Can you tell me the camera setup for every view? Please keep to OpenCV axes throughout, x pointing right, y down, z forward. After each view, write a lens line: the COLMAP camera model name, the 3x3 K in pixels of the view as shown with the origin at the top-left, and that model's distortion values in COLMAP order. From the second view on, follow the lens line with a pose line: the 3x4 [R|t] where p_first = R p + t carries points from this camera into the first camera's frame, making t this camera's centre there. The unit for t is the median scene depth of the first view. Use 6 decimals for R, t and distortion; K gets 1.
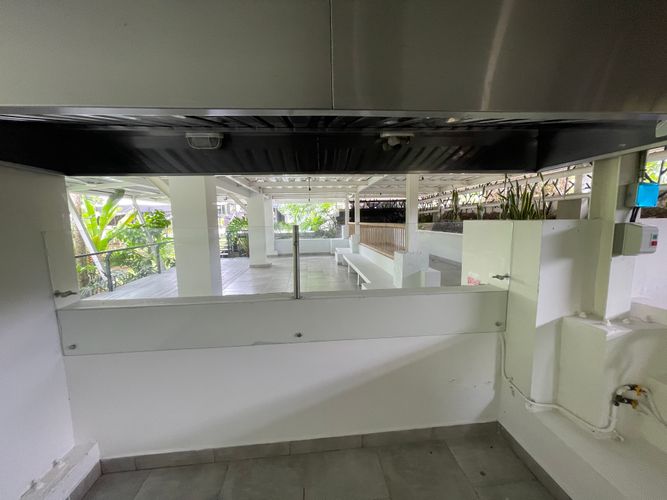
lens RADIAL K [[267.0, 0, 333.6], [0, 267.0, 251.0], [0, 0, 1]] dist [-0.002507, 0.000038]
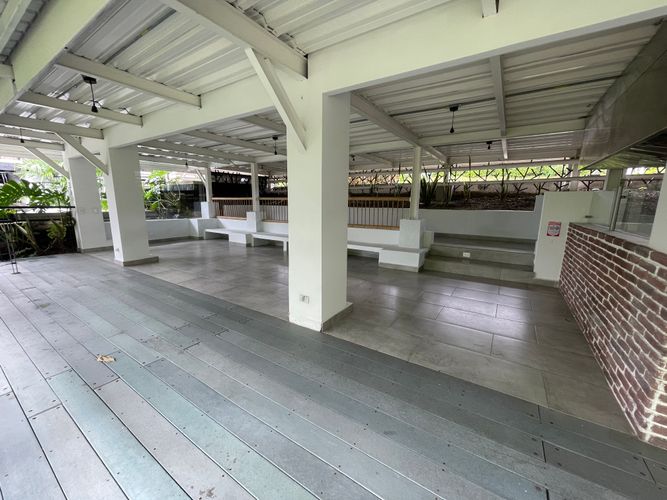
lens RADIAL K [[267.0, 0, 333.6], [0, 267.0, 251.0], [0, 0, 1]] dist [-0.002507, 0.000038]
pose [[0.616972, -0.120740, 0.777668, -2.330441], [0.071408, 0.992673, 0.097469, 0.009456], [-0.783738, -0.004604, 0.621074, 1.219656]]
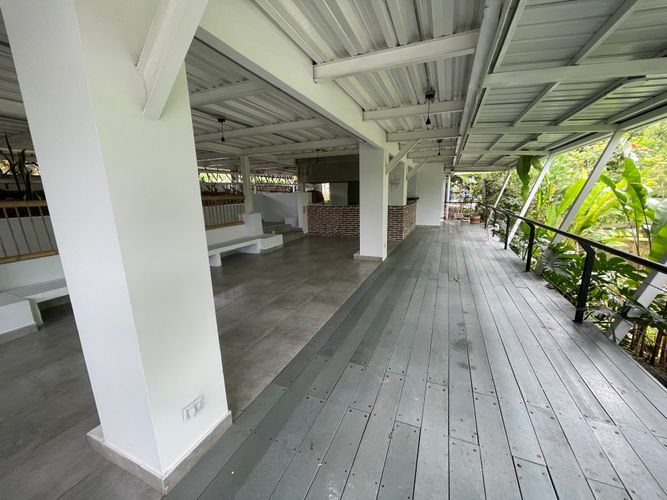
lens RADIAL K [[267.2, 0, 333.5], [0, 267.2, 250.0], [0, 0, 1]] dist [-0.000989, 0.000089]
pose [[-0.881931, -0.059950, 0.467551, -2.215897], [0.092443, 0.950622, 0.296263, -0.499319], [-0.462225, 0.304505, -0.832841, 5.121596]]
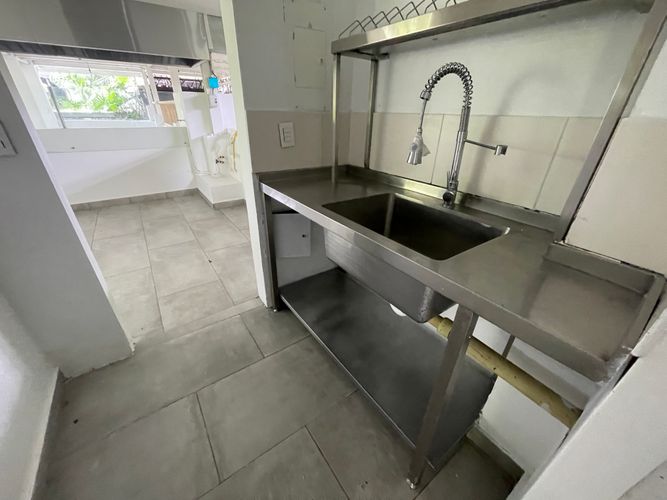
lens RADIAL K [[267.0, 0, 333.6], [0, 267.0, 251.0], [0, 0, 1]] dist [-0.002507, 0.000038]
pose [[0.865058, -0.198536, 0.460715, 0.454361], [0.015689, 0.928616, 0.370710, 0.293256], [-0.501426, -0.313457, 0.806422, -1.752300]]
